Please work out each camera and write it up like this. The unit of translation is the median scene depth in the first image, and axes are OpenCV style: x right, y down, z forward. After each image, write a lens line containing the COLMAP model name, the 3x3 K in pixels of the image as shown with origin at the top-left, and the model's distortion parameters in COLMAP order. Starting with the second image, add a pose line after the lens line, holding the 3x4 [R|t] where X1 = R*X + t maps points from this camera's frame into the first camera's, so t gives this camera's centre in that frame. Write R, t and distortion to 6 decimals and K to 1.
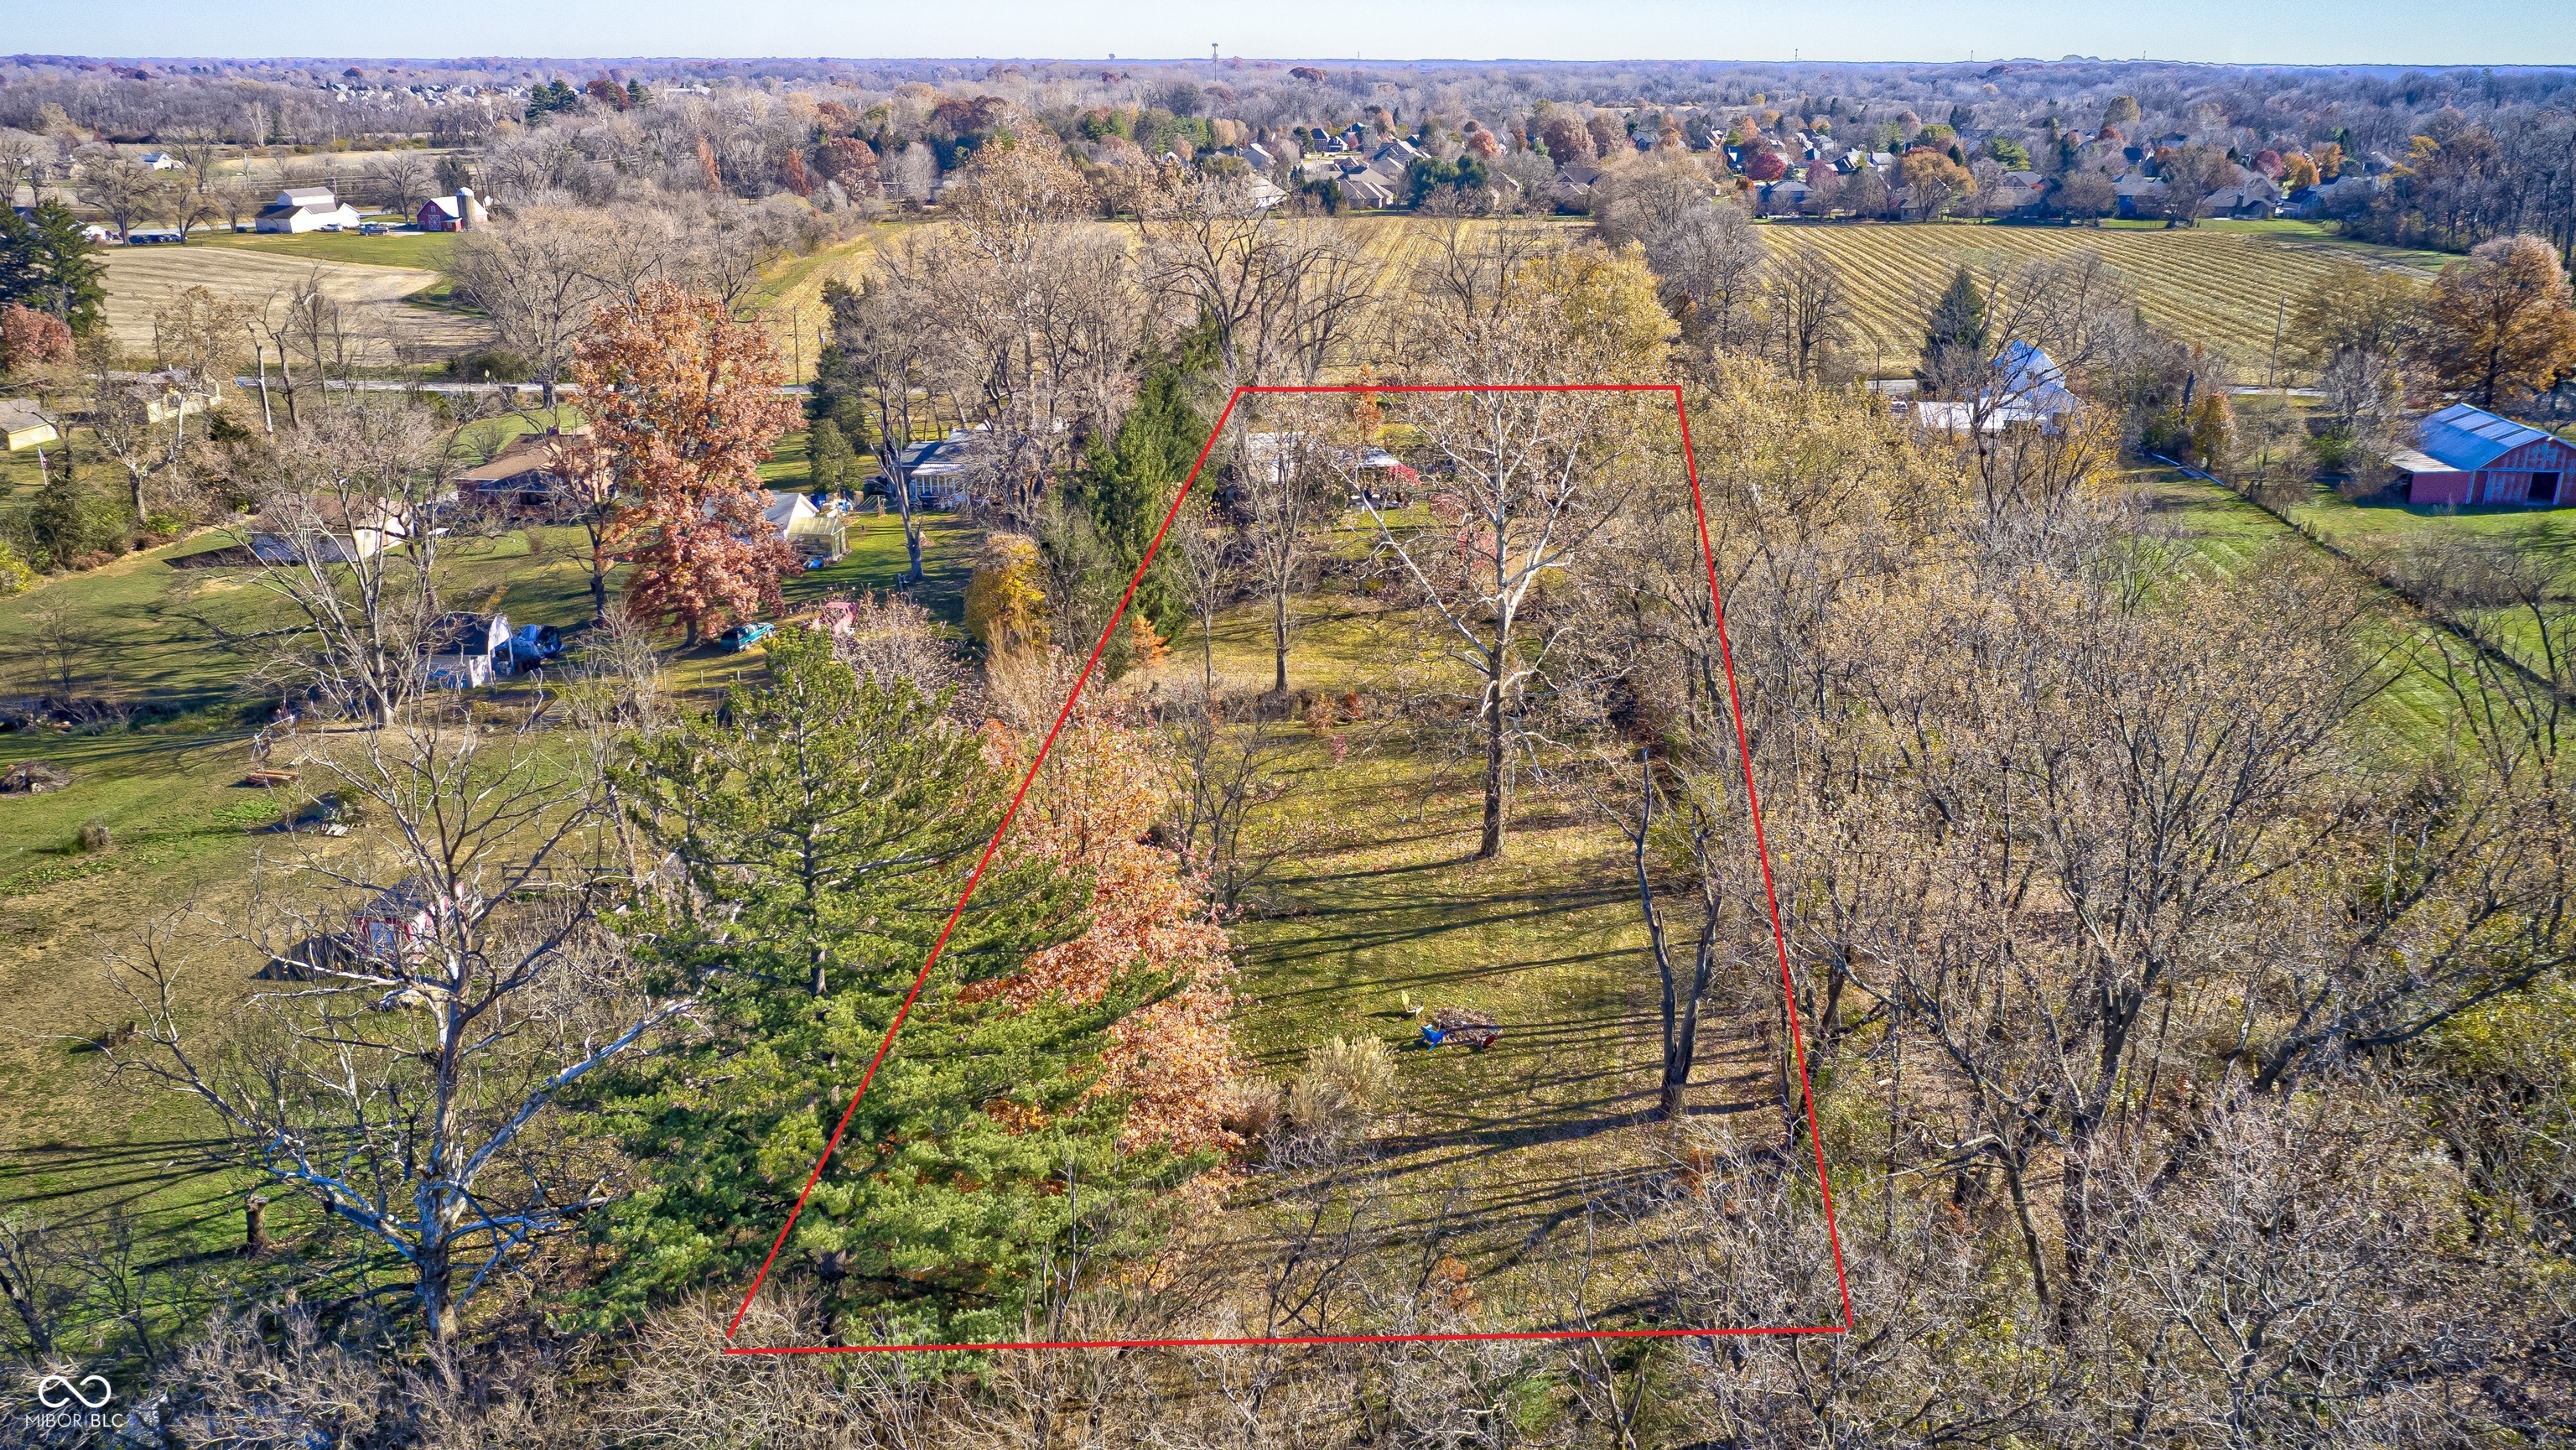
lens RADIAL K [[1993.4, 0, 1288.0], [0, 1993.4, 725.0], [0, 0, 1]] dist [-0.012539, 0.002602]
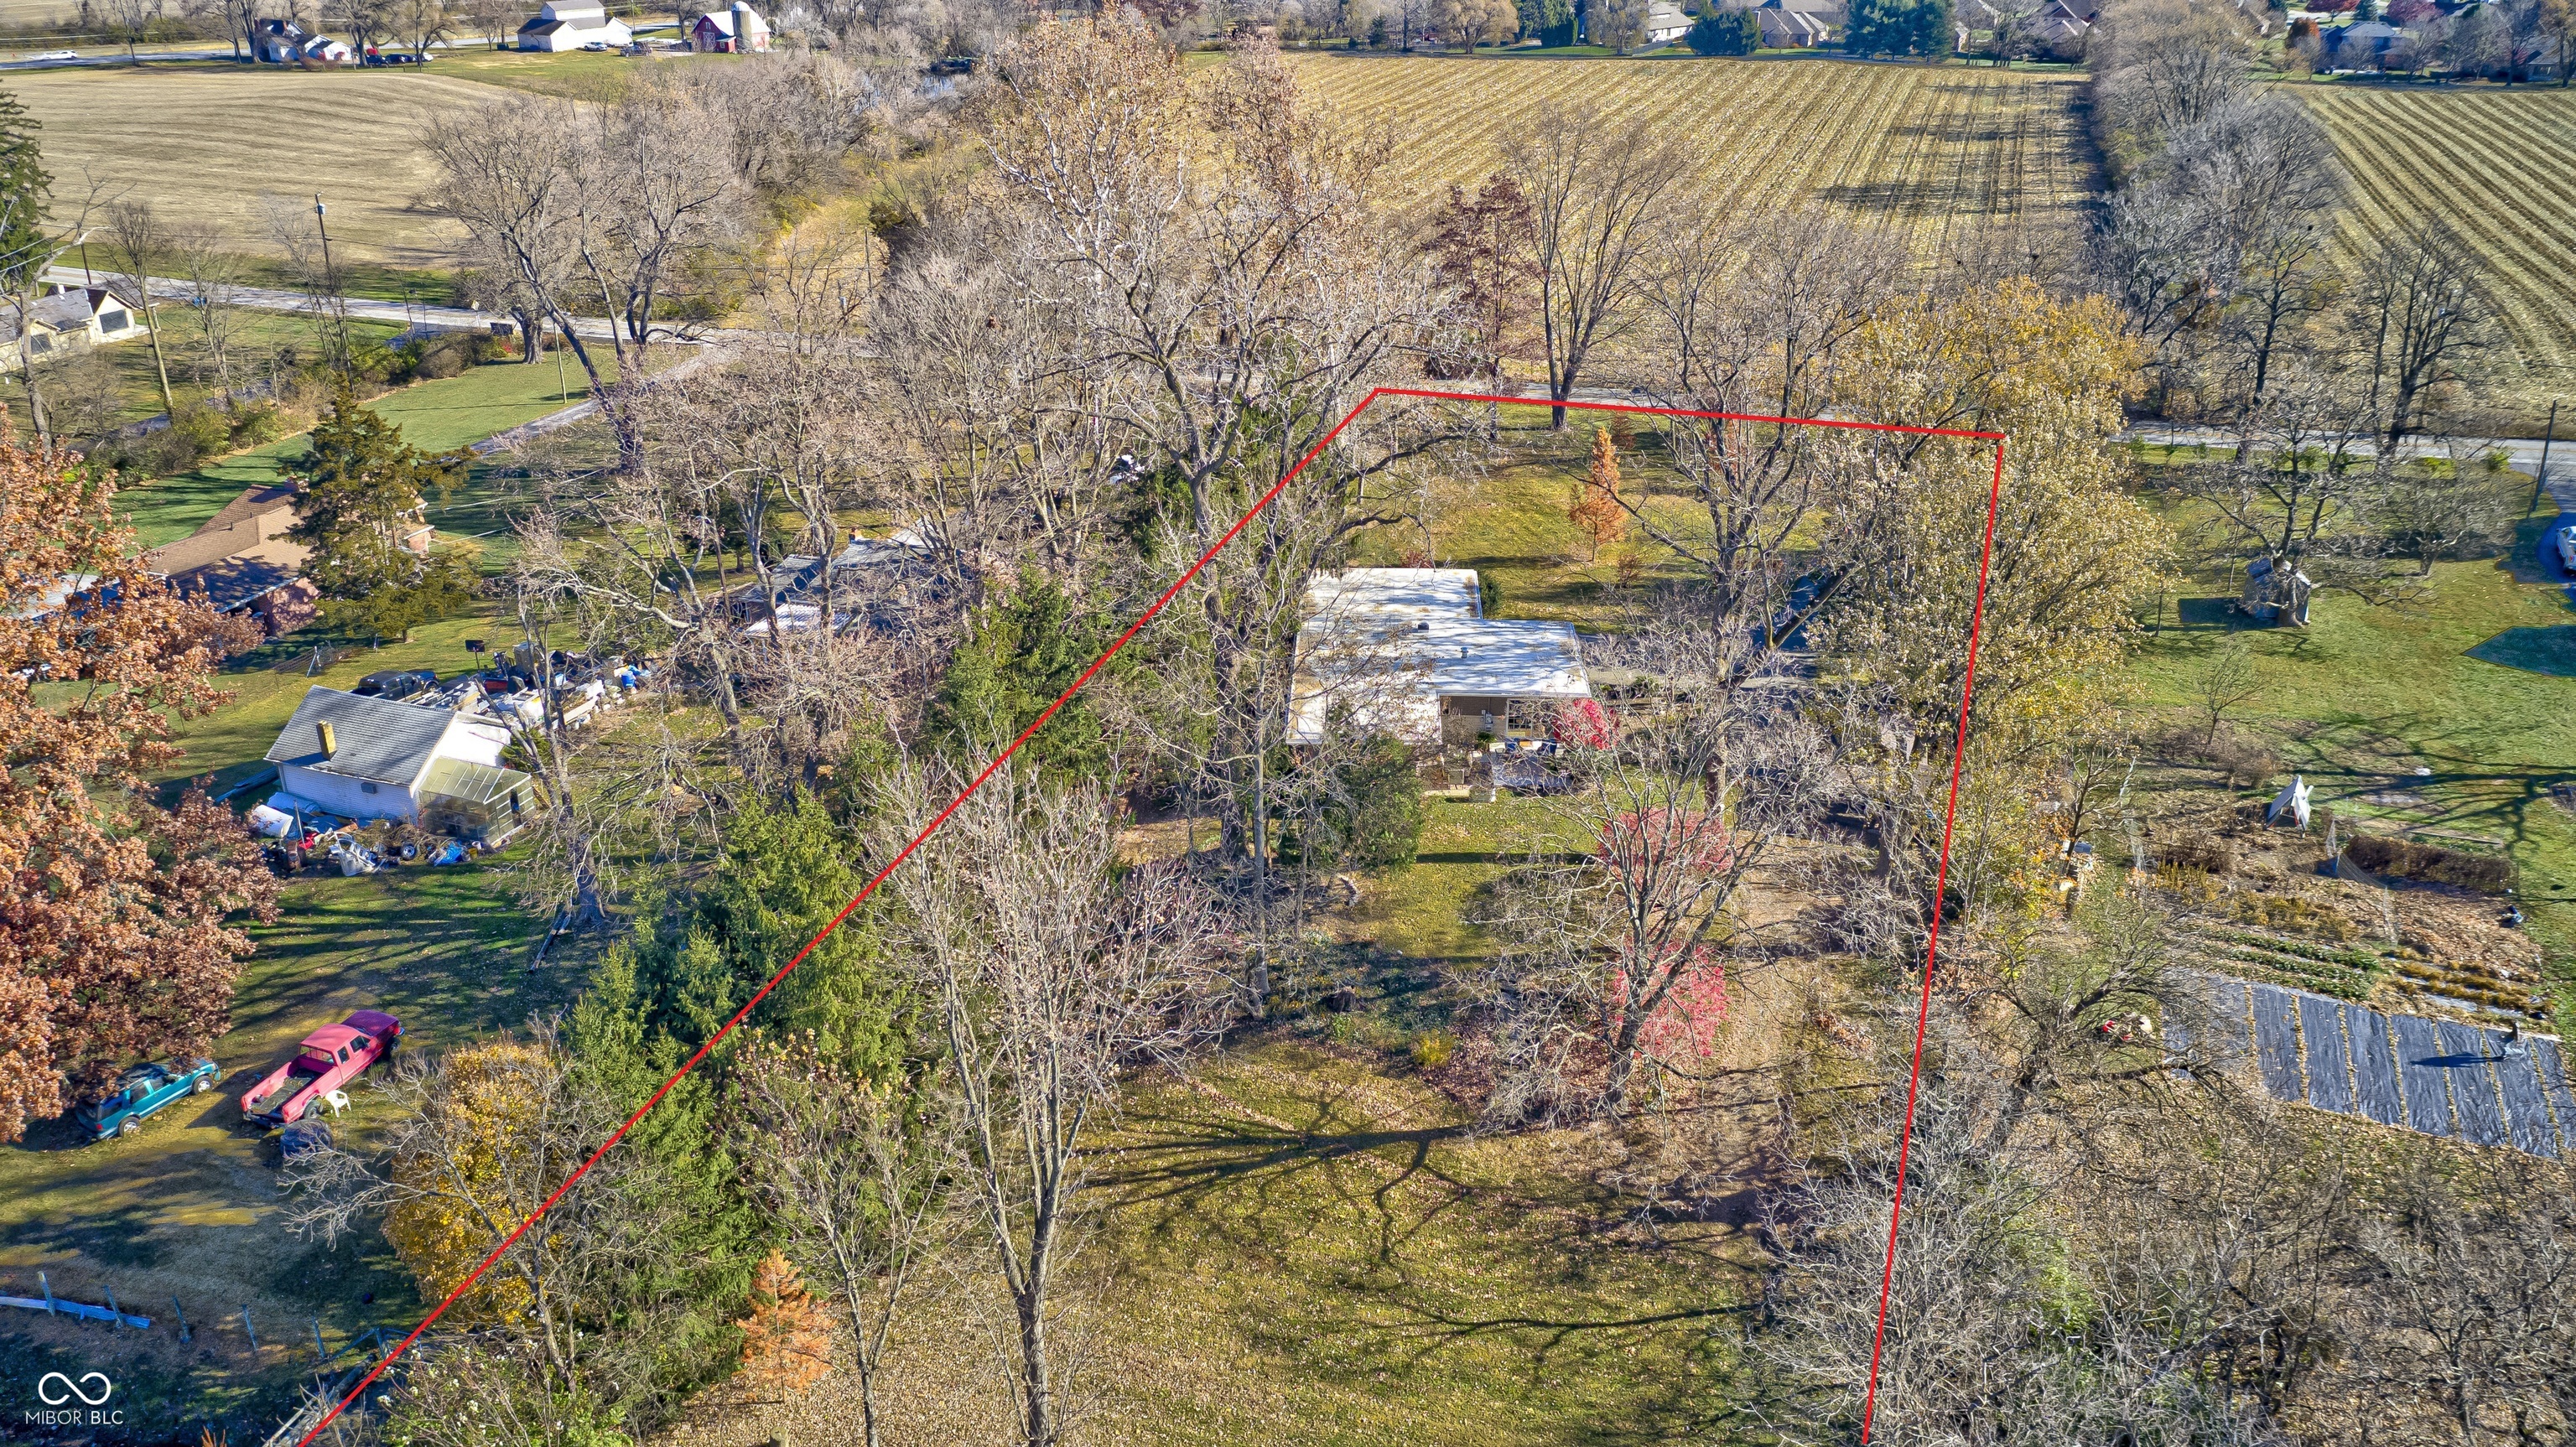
lens RADIAL K [[1993.0, 0, 1288.0], [0, 1993.0, 723.5], [0, 0, 1]] dist [-0.012539, 0.002602]
pose [[0.974921, 0.090281, -0.203416, 0.031414], [-0.070378, 0.992183, 0.103054, -0.061874], [0.211130, -0.086153, 0.973654, 0.168928]]
